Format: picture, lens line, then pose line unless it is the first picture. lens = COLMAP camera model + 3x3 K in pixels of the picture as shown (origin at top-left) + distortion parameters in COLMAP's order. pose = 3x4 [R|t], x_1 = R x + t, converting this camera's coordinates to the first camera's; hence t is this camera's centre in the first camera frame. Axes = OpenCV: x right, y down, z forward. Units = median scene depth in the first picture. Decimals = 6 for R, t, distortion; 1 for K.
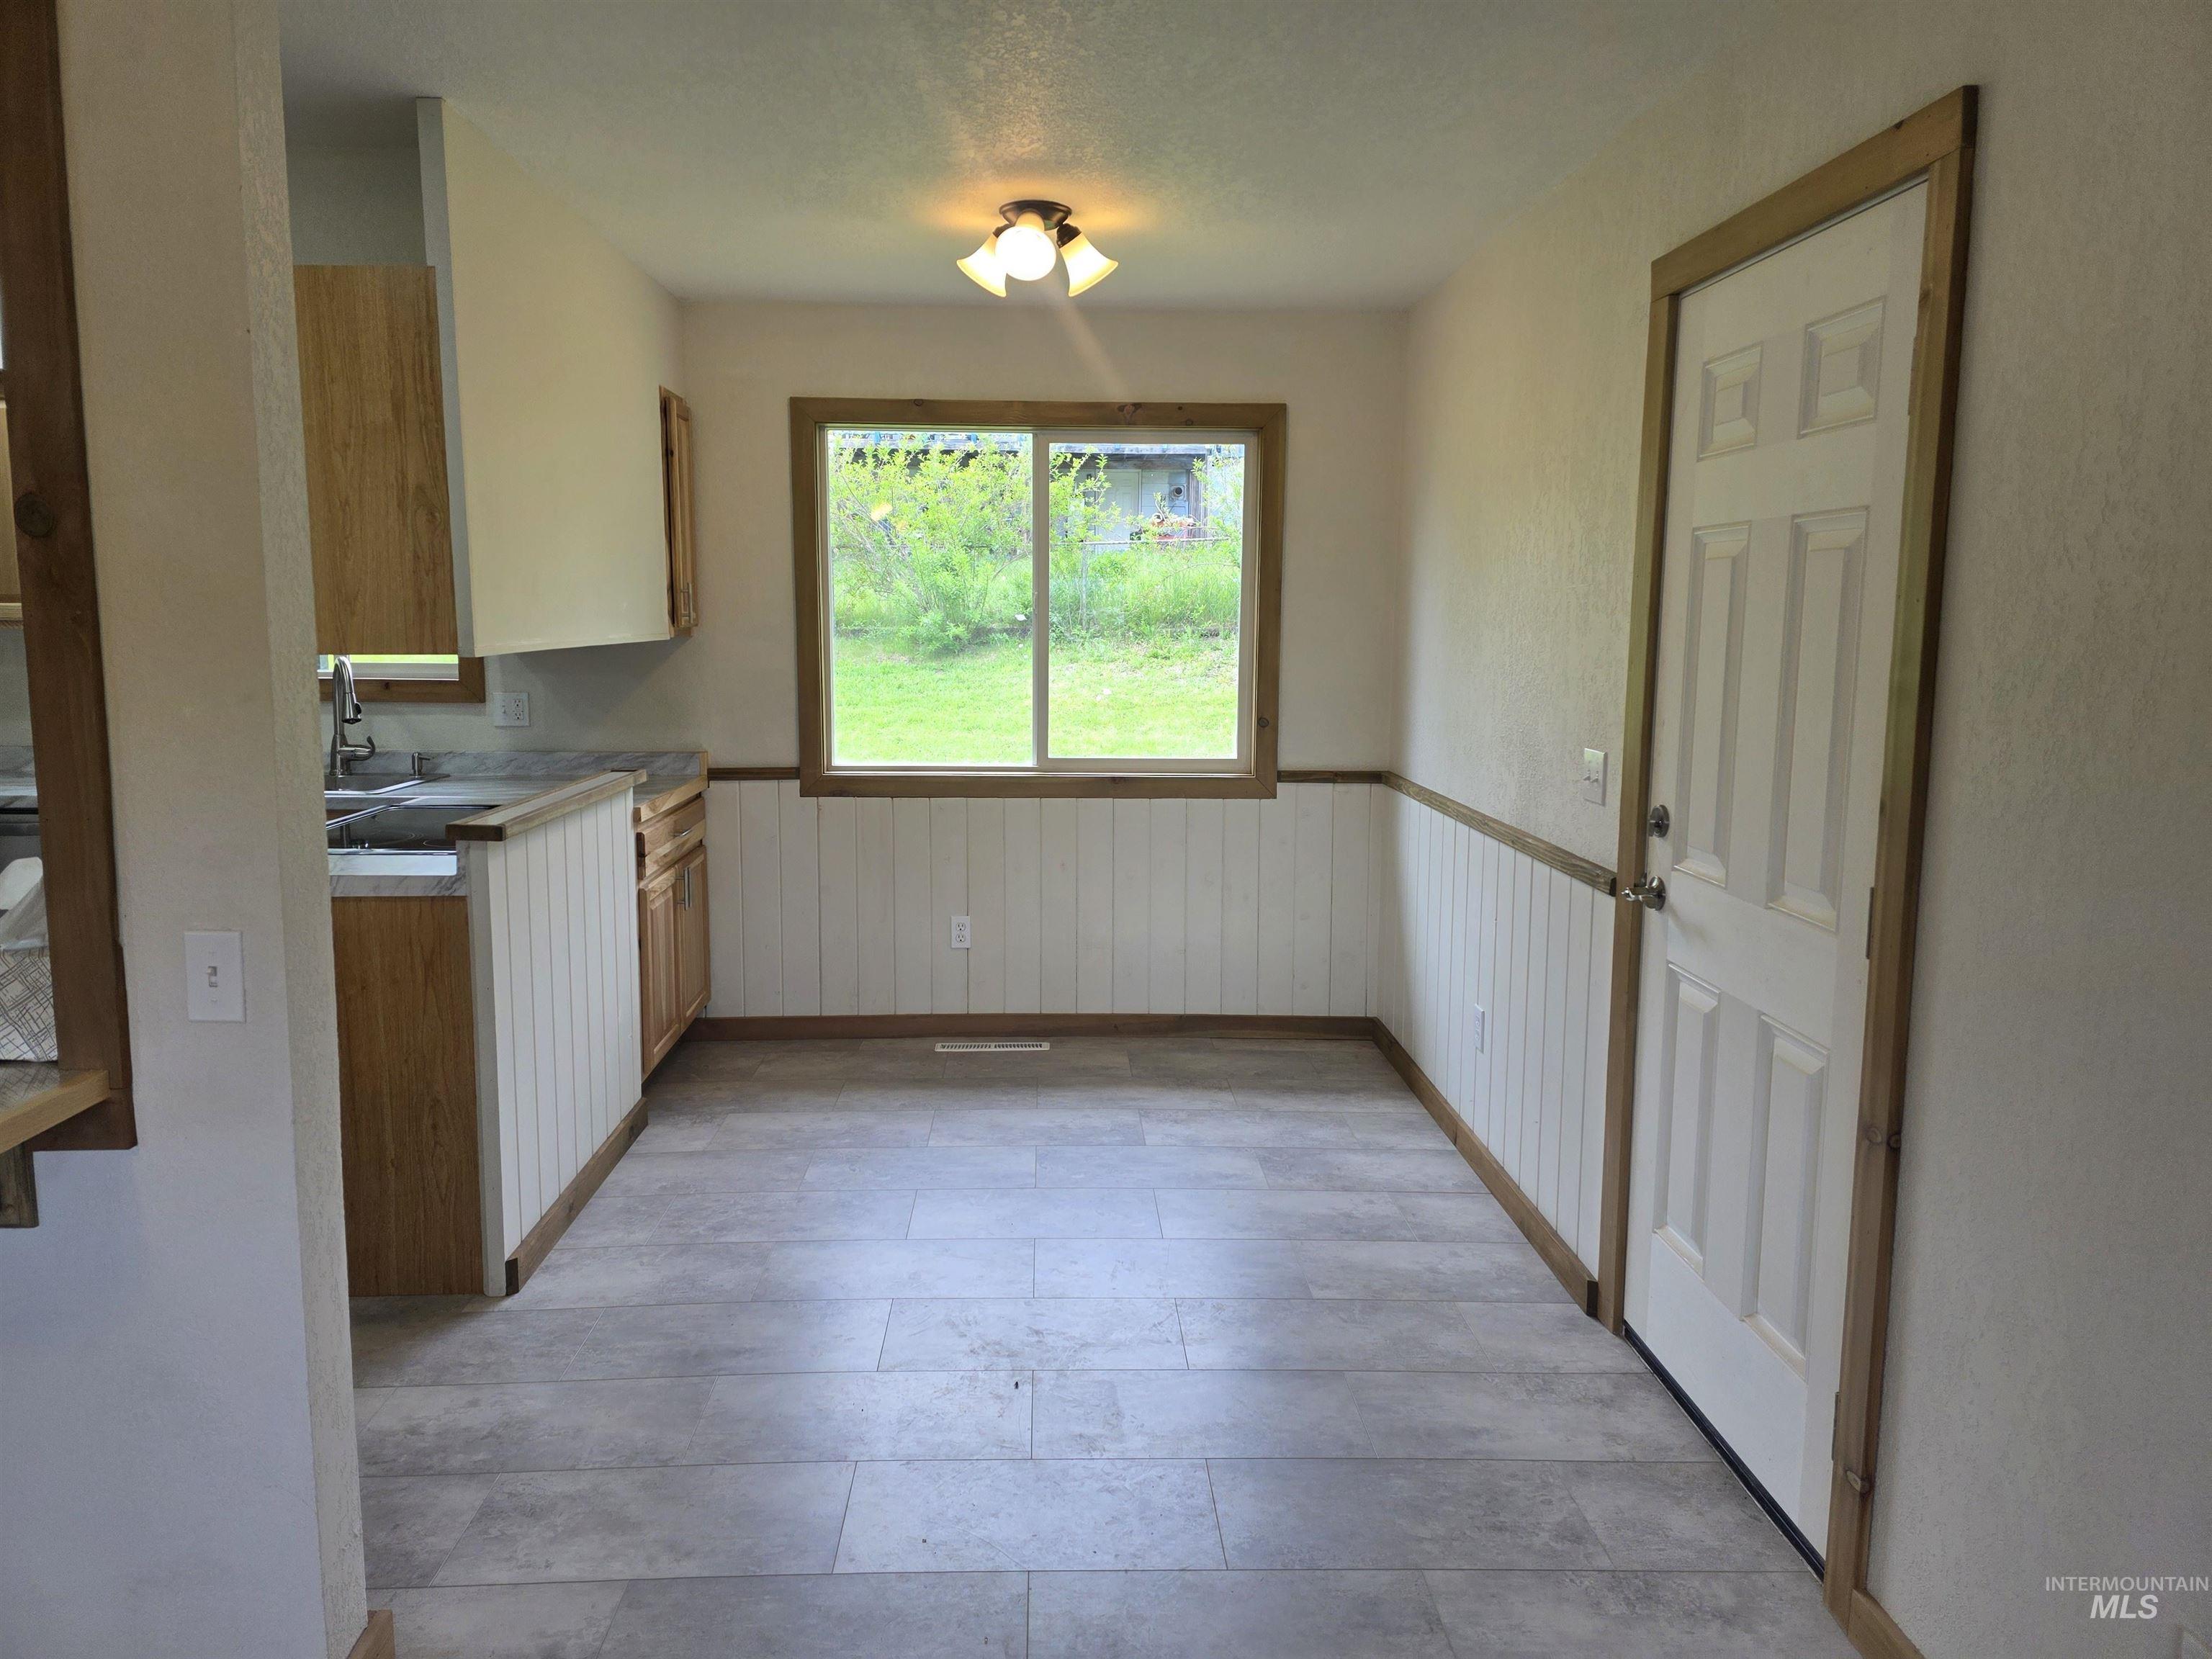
lens RADIAL K [[1463.8, 0, 1110.4], [0, 1463.8, 805.1], [0, 0, 1]] dist [0.081543, -0.082394]
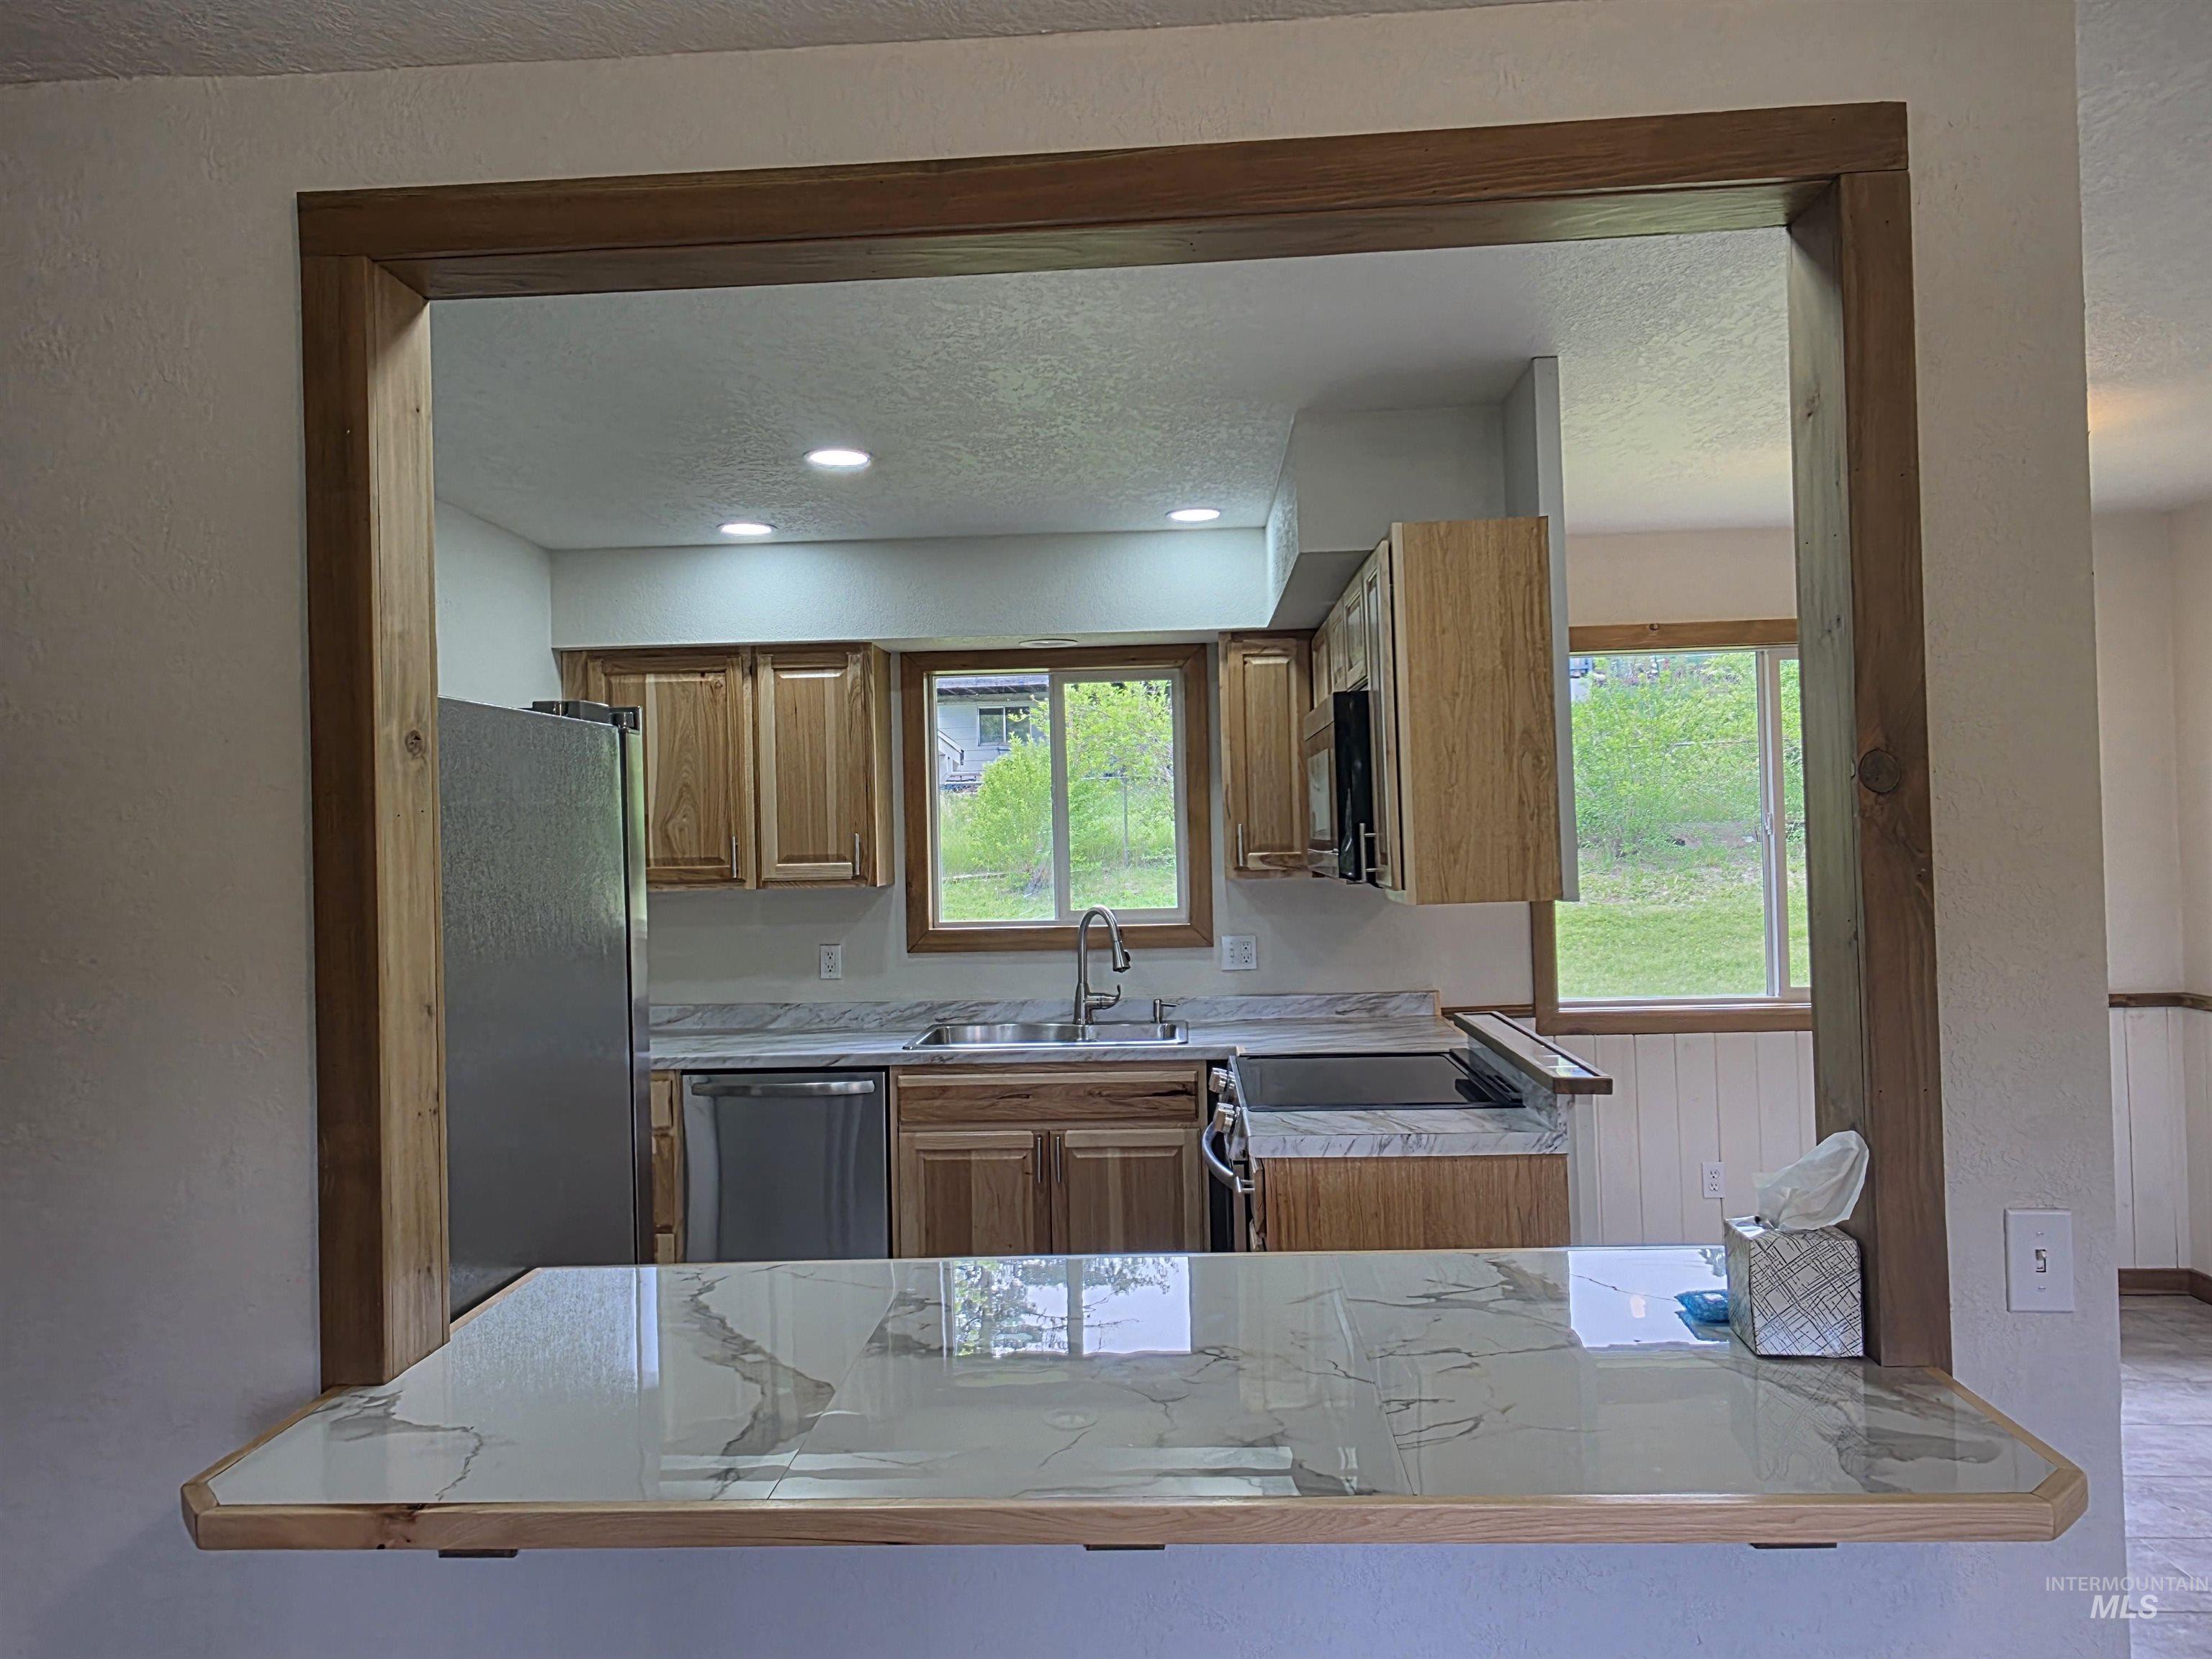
lens RADIAL K [[1502.3, 0, 1106.0], [0, 1502.3, 829.5], [0, 0, 1]] dist [0.026082, -0.000005]
pose [[0.994630, -0.037421, -0.096493, -0.642111], [0.024159, 0.990536, -0.135112, -0.021120], [0.100636, 0.132055, 0.986121, -0.005434]]
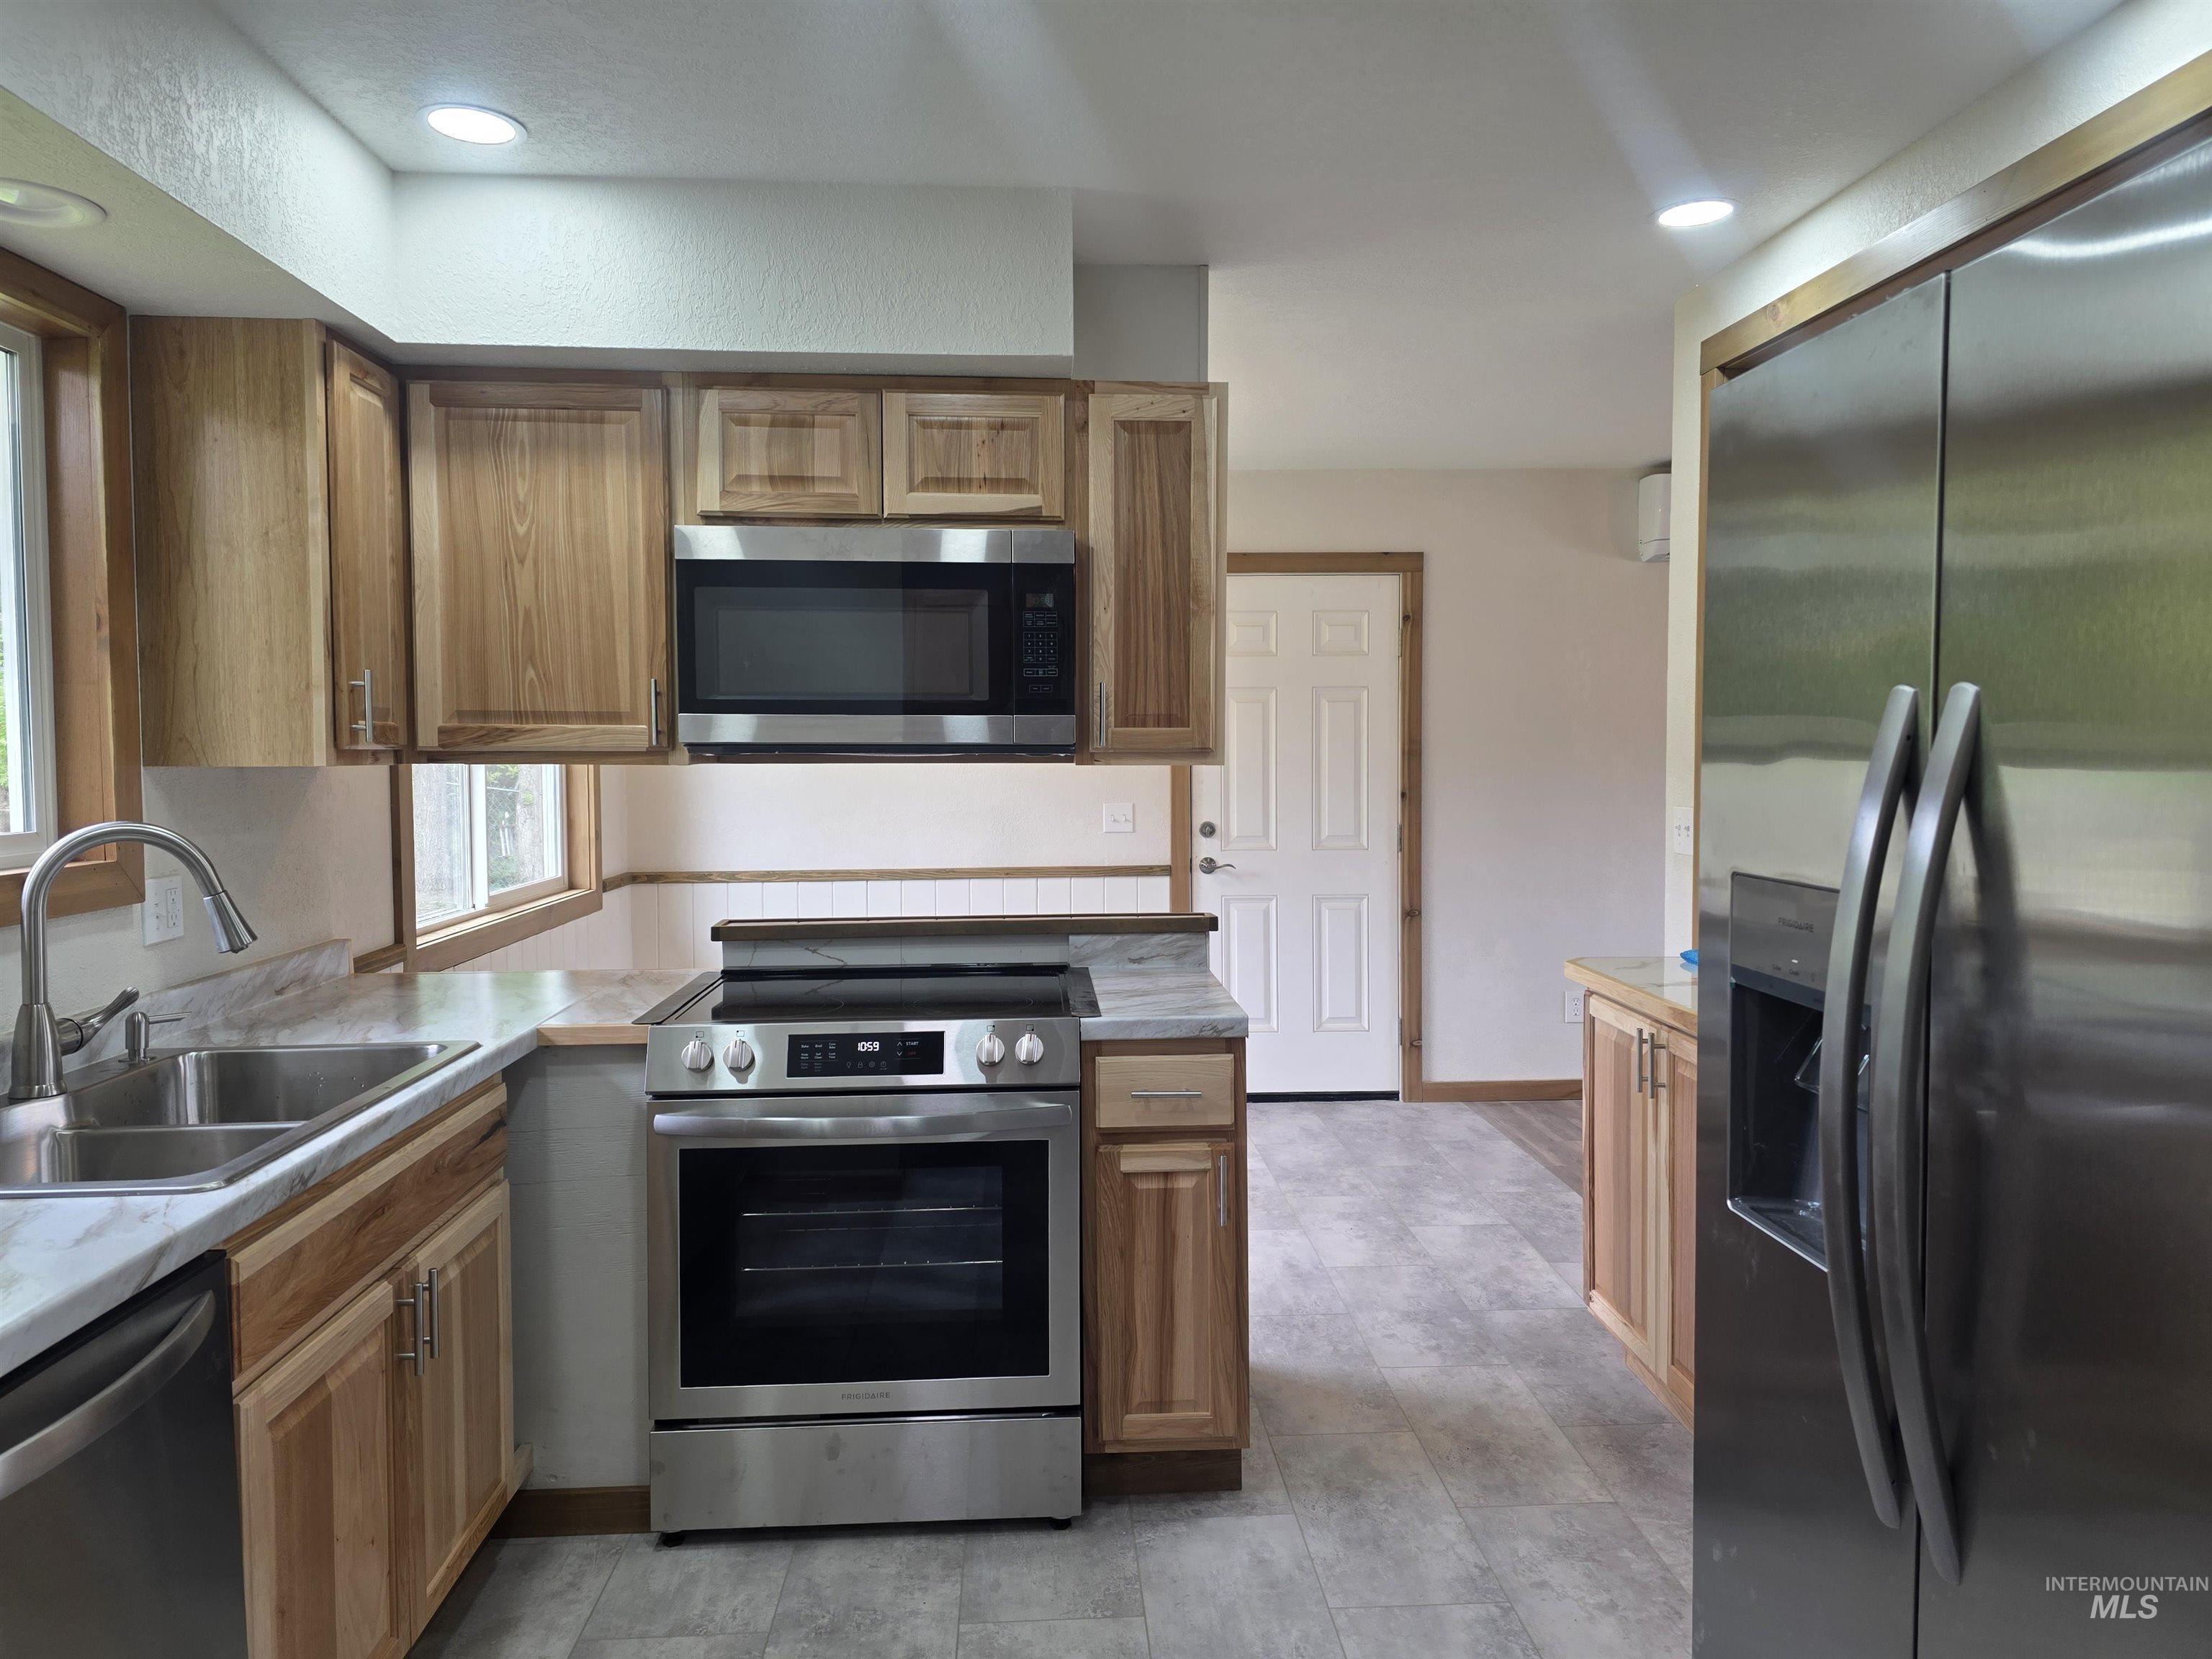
lens RADIAL K [[1463.8, 0, 1110.4], [0, 1463.8, 805.1], [0, 0, 1]] dist [0.081543, -0.082394]
pose [[-0.013875, -0.051383, 0.998583, -1.530603], [0.135455, 0.989376, 0.052792, -0.136811], [-0.990686, 0.135996, -0.006767, 1.086022]]
